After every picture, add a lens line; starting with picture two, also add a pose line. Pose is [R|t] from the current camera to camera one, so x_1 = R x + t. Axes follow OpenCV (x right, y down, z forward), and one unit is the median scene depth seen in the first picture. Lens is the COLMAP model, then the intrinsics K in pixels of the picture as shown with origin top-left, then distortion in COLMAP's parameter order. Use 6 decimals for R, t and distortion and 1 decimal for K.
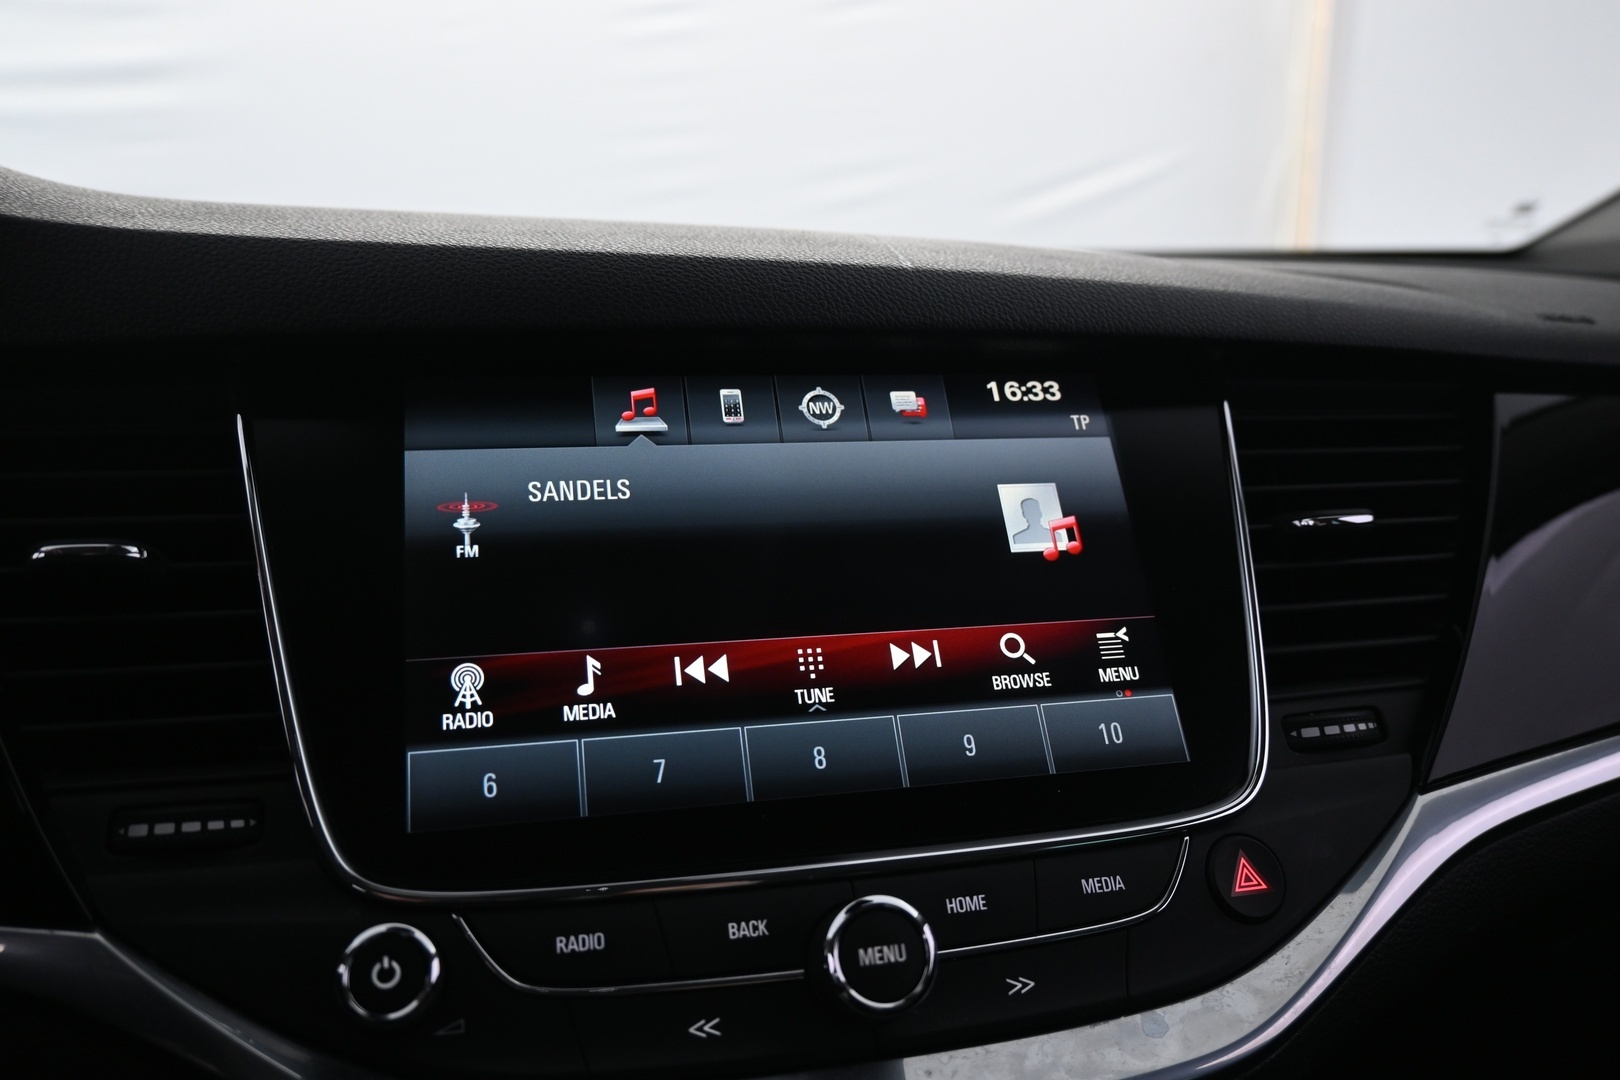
lens RADIAL K [[1187.1, 0, 810.0], [0, 1187.1, 540.0], [0, 0, 1]] dist [-0.007848, -0.001091]
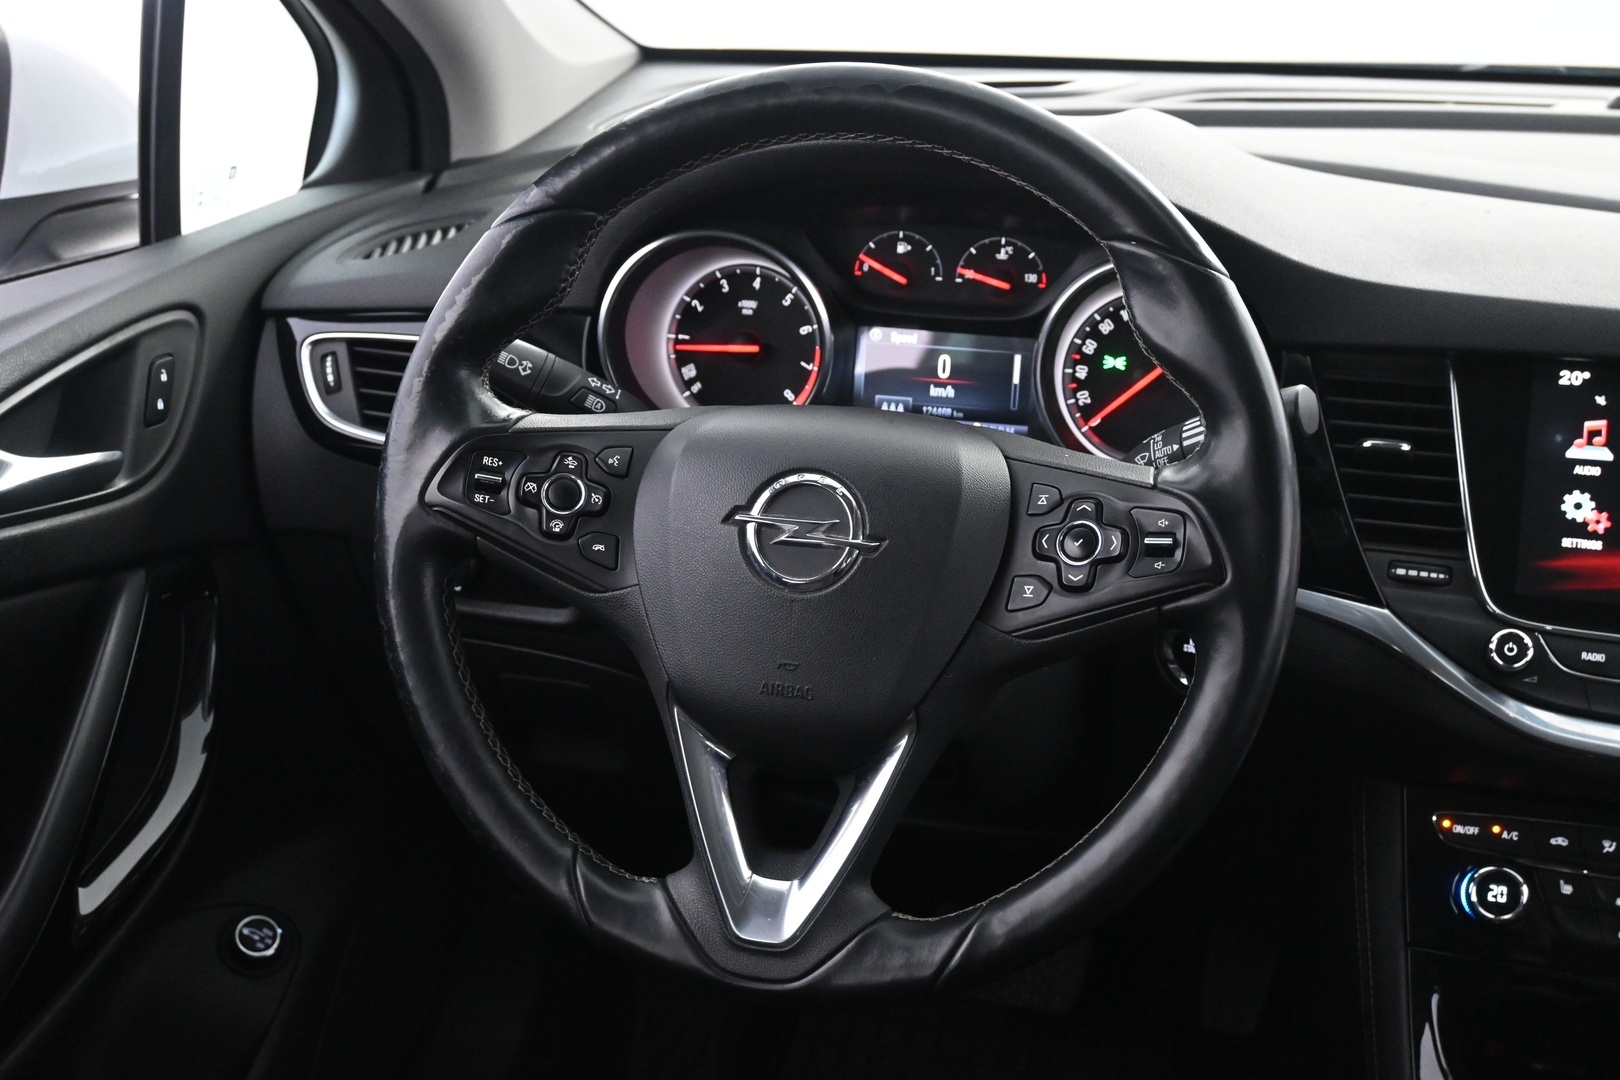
lens RADIAL K [[1970.7, 0, 810.0], [0, 1970.7, 540.0], [0, 0, 1]] dist [-0.000055, -0.041638]
pose [[0.869485, 0.169856, -0.463838, 0.170553], [-0.080484, 0.975186, 0.206239, -0.434106], [0.487359, -0.141990, 0.861580, -2.416583]]
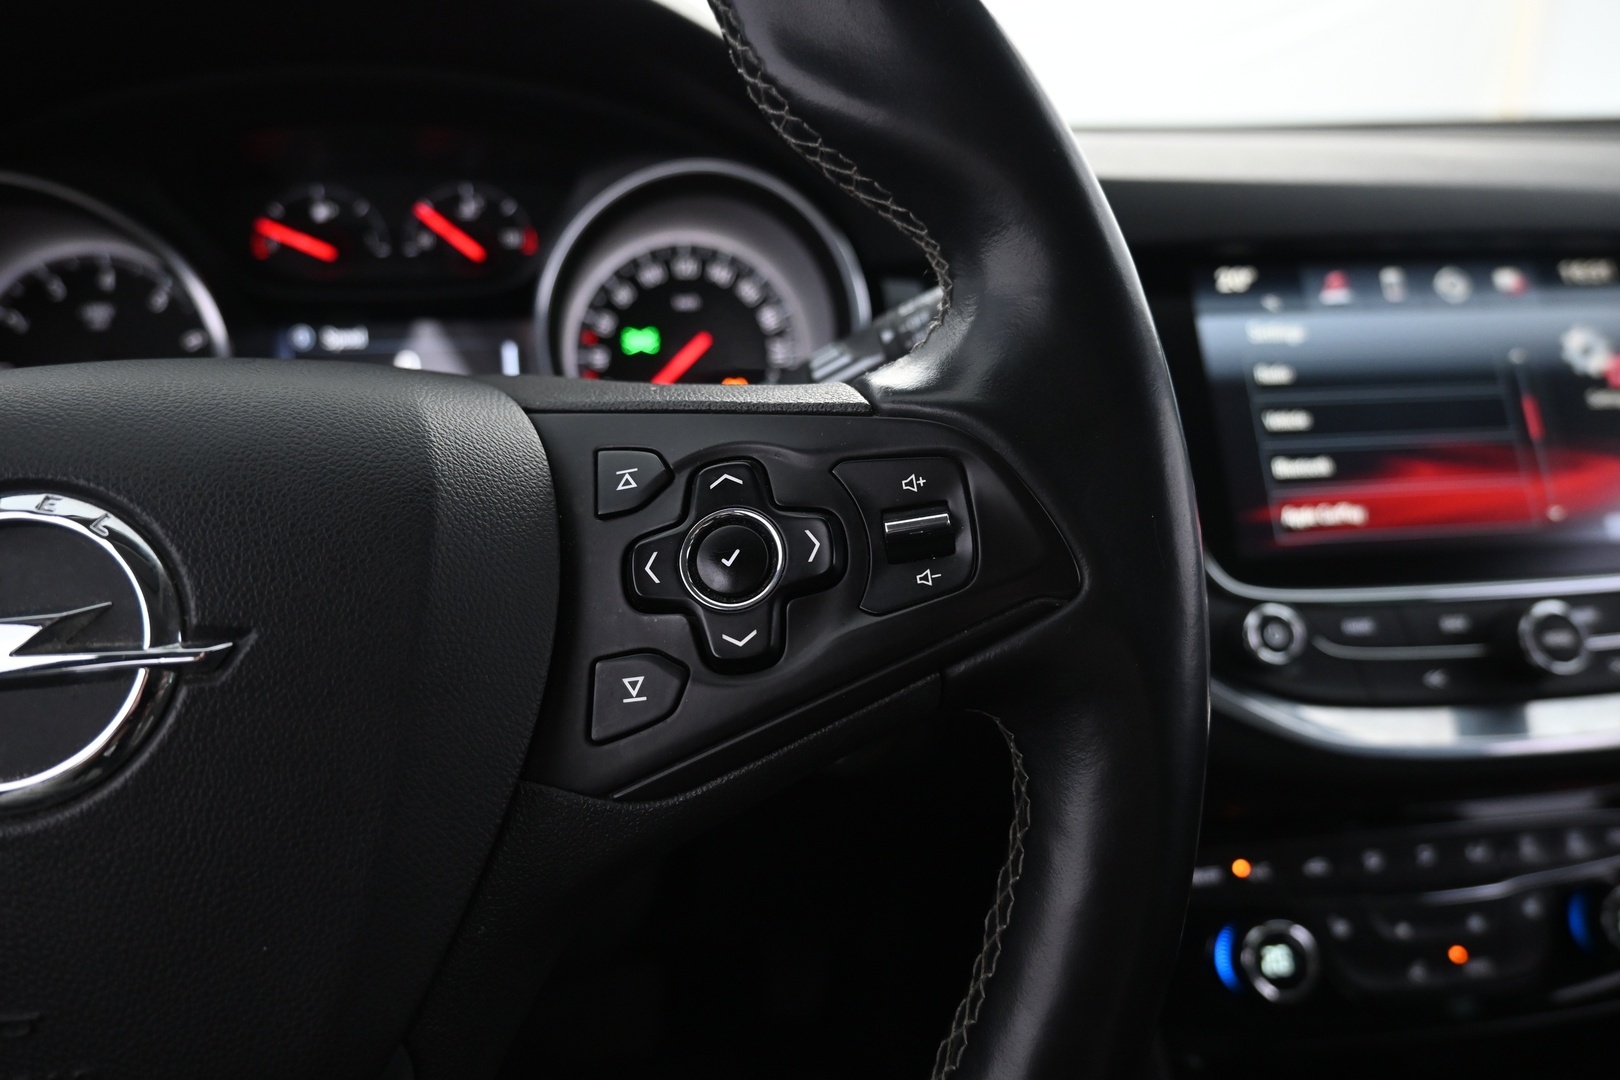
lens RADIAL K [[1128.5, 0, 812.0], [0, 1128.5, 502.6], [0, 0, 1]] dist [-0.020754, -0.001593]
pose [[0.992653, 0.009617, -0.120611, -0.659617], [0.004275, 0.993425, 0.114402, 0.001627], [0.120918, -0.114077, 0.986086, -0.501960]]
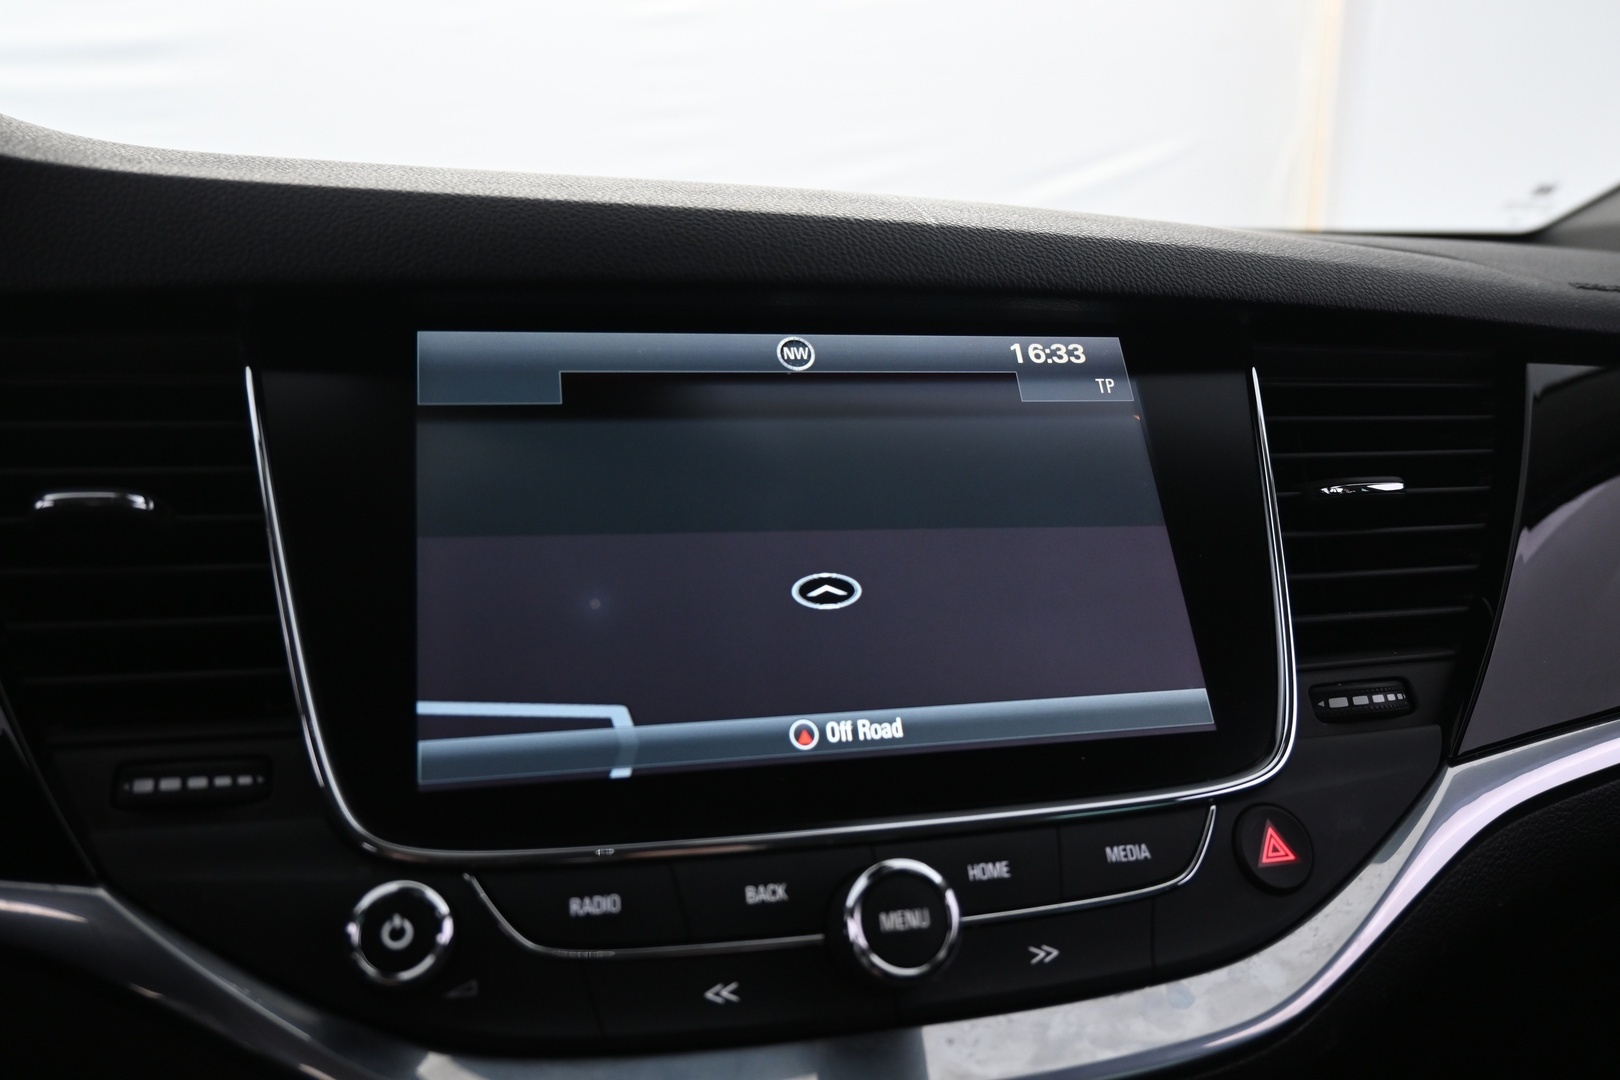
lens RADIAL K [[1187.1, 0, 810.0], [0, 1187.1, 540.0], [0, 0, 1]] dist [-0.007848, -0.001091]
pose [[0.999958, 0.009040, -0.001470, -0.015360], [-0.009025, 0.999908, 0.010105, 0.023471], [0.001561, -0.010091, 0.999948, 0.022531]]
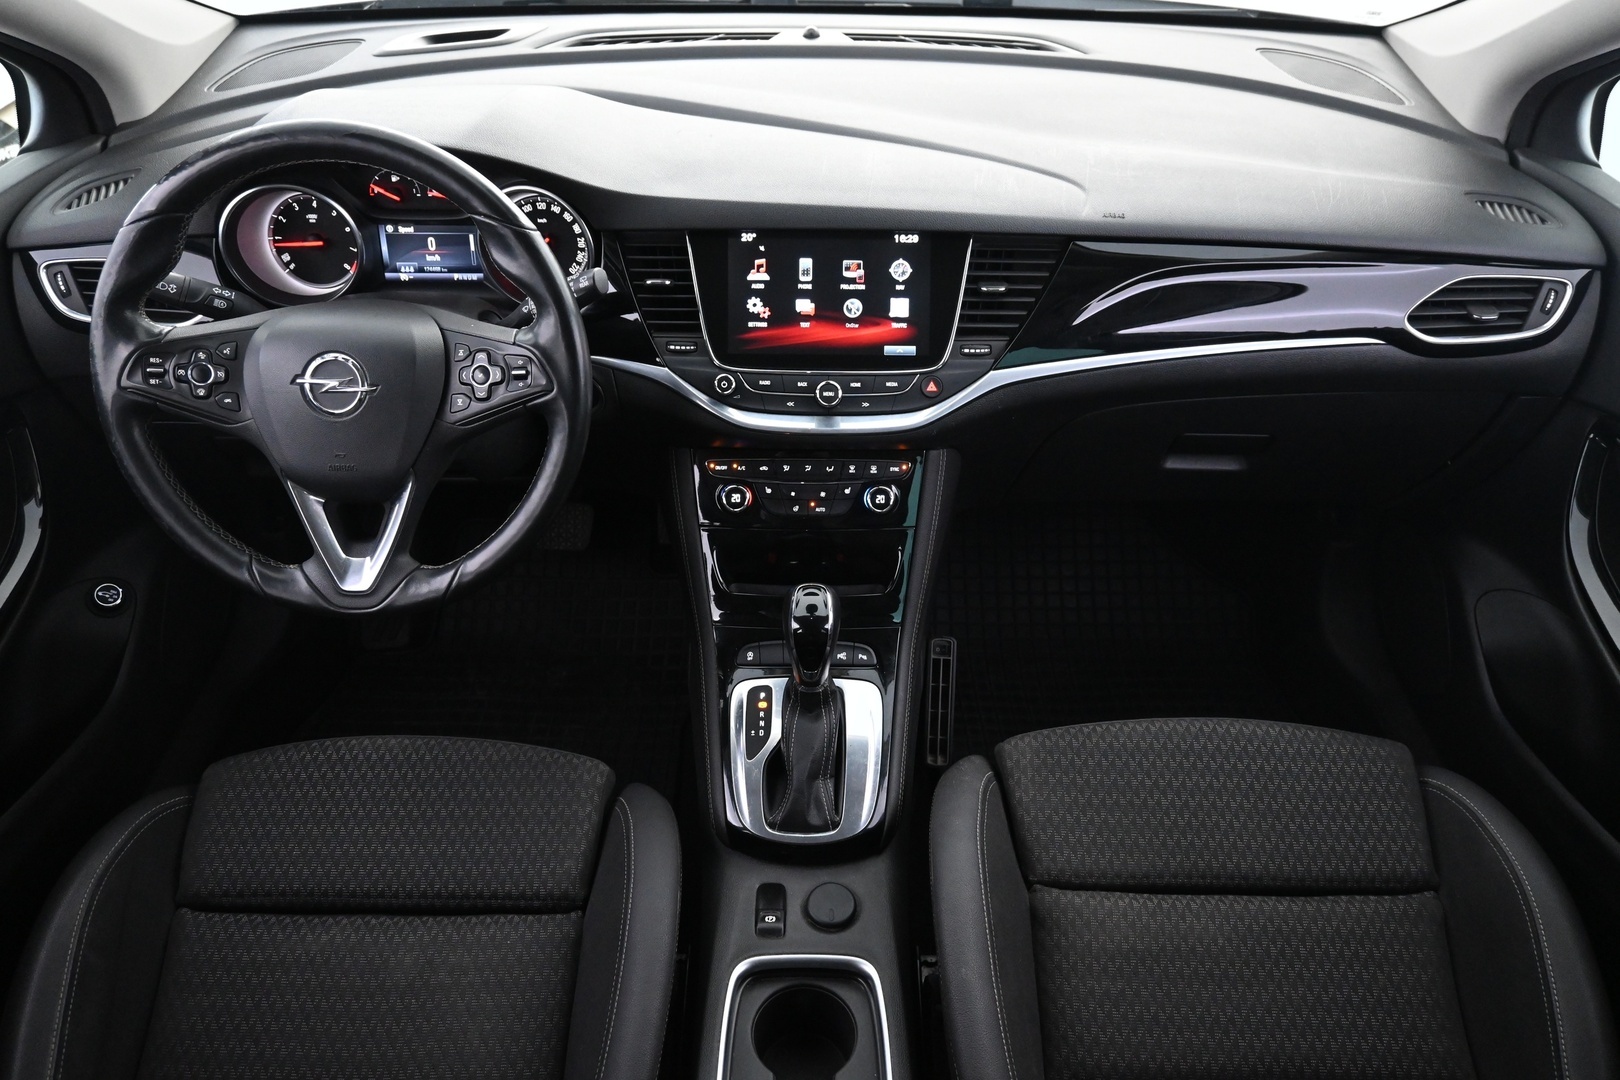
lens RADIAL K [[1187.1, 0, 810.0], [0, 1187.1, 540.0], [0, 0, 1]] dist [-0.007848, -0.001091]
pose [[0.966615, 0.154155, -0.204676, 0.839135], [-0.041219, 0.881931, 0.469574, -1.068750], [0.252897, -0.445460, 0.858841, -2.632023]]
